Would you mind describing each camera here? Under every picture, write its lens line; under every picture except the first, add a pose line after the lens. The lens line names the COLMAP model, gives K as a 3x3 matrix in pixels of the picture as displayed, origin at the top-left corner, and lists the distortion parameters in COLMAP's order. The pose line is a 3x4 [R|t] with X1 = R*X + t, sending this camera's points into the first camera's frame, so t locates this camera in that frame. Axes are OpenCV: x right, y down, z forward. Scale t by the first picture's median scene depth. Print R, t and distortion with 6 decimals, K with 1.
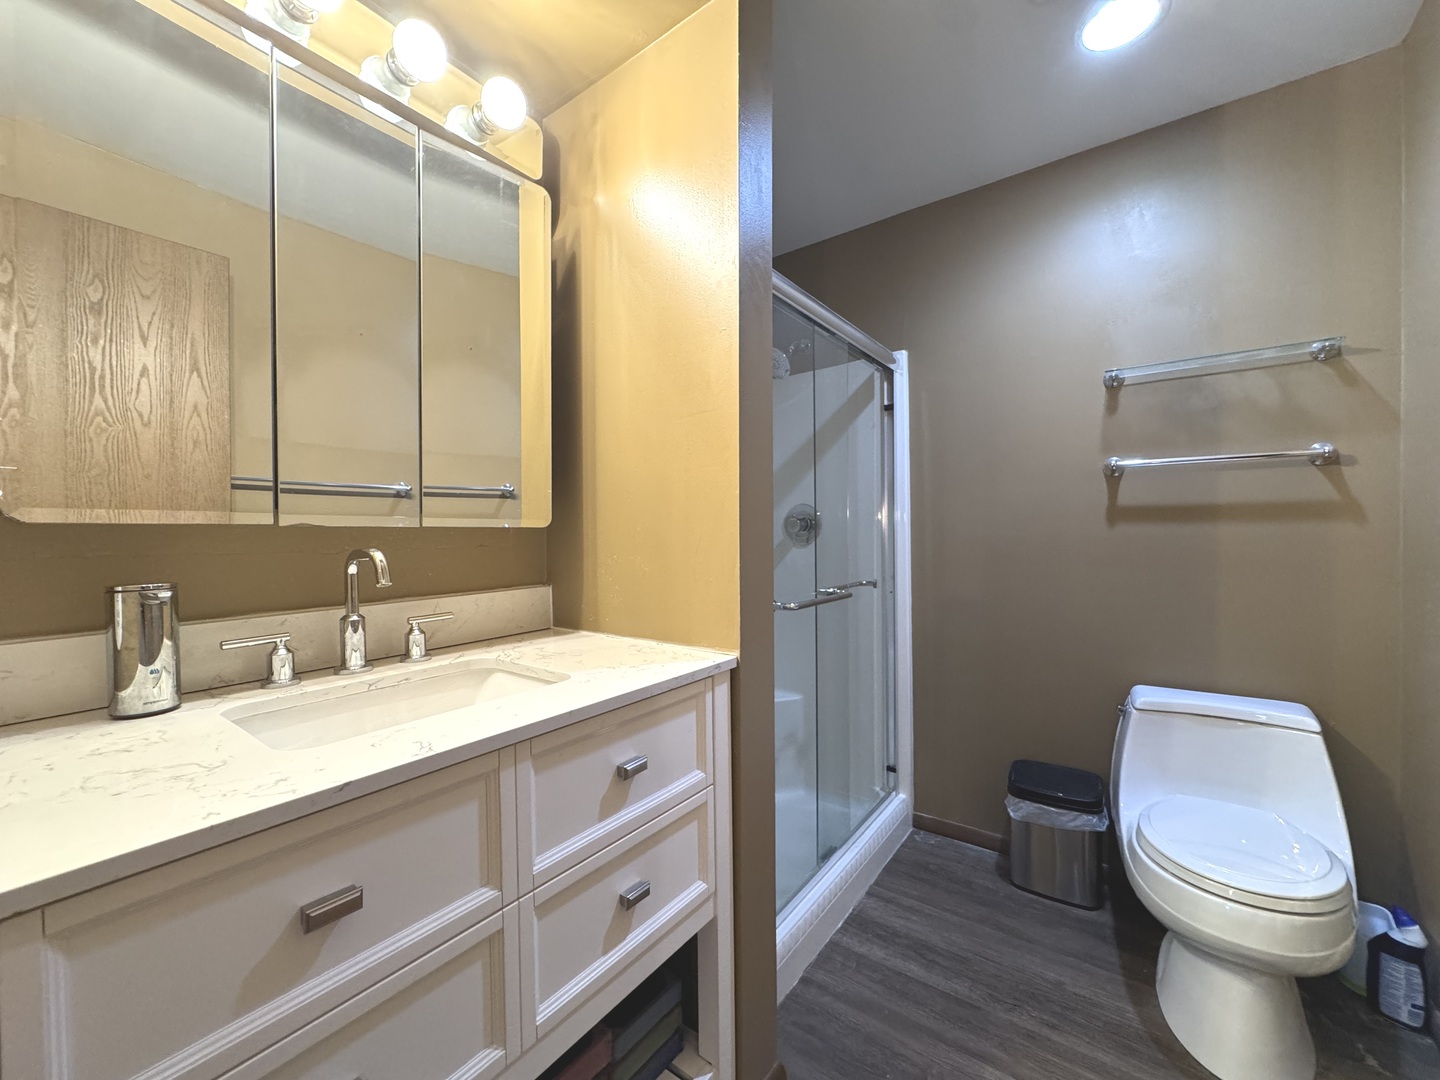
lens RADIAL K [[573.5, 0, 723.0], [0, 573.5, 542.0], [0, 0, 1]] dist [-0.004776, 0.000258]
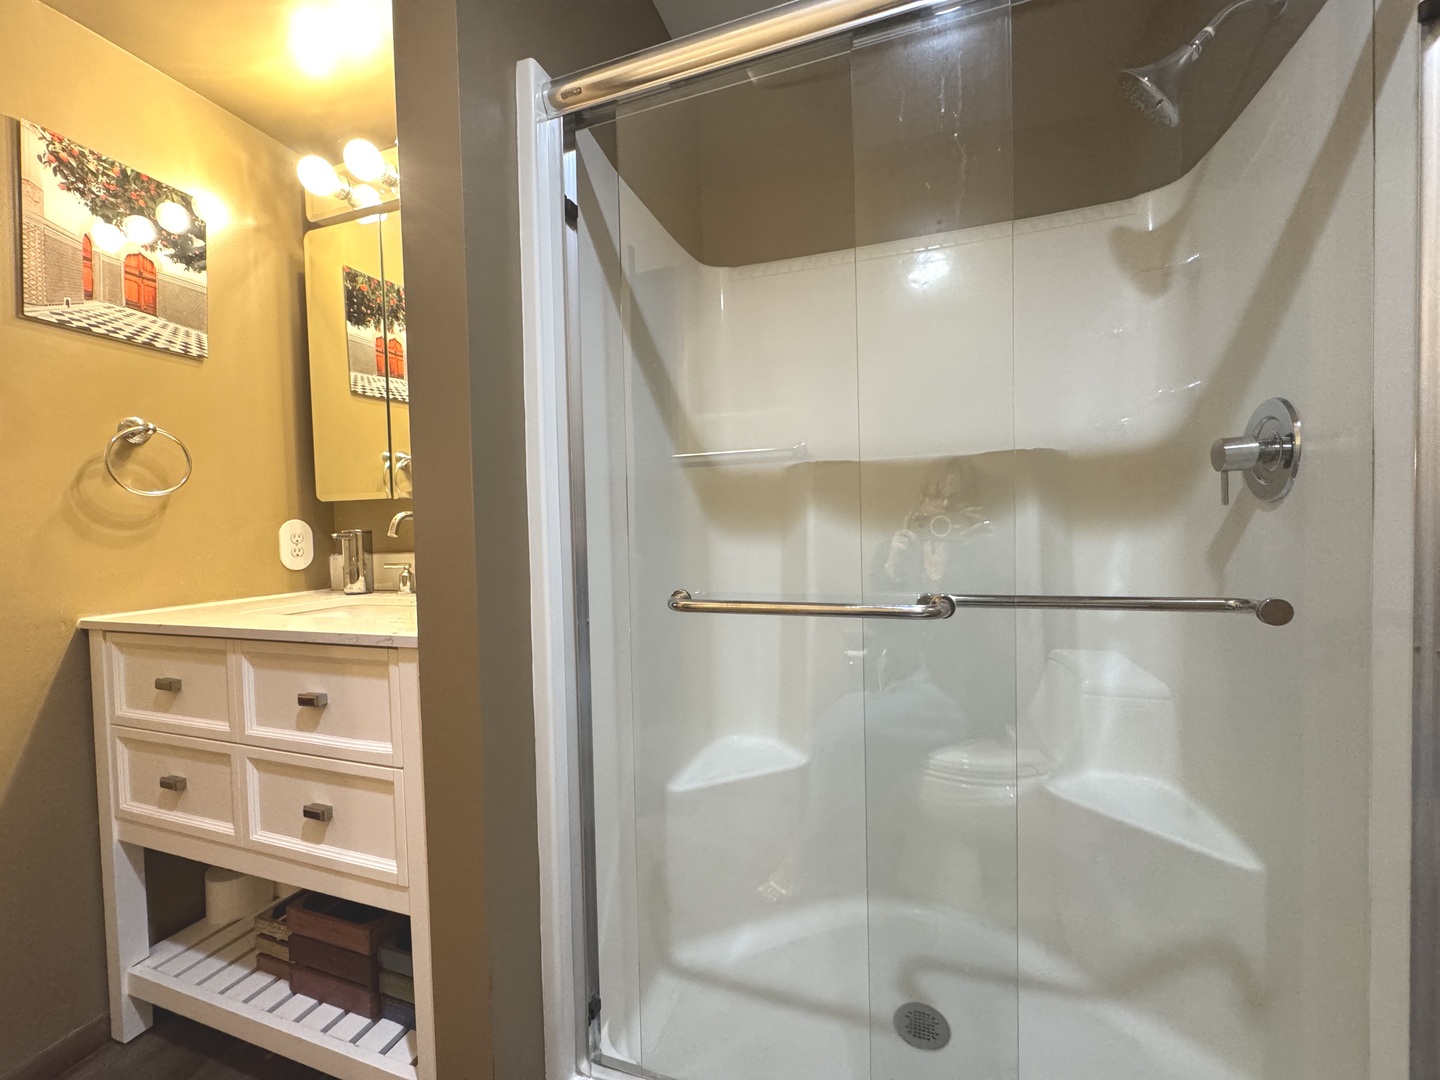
lens RADIAL K [[573.5, 0, 723.0], [0, 573.5, 534.6], [0, 0, 1]] dist [-0.004776, 0.000258]
pose [[0.298420, 0.020429, -0.954216, 1.158203], [0.011581, 0.999620, 0.025023, 0.044801], [0.954364, -0.018518, 0.298070, 1.435386]]
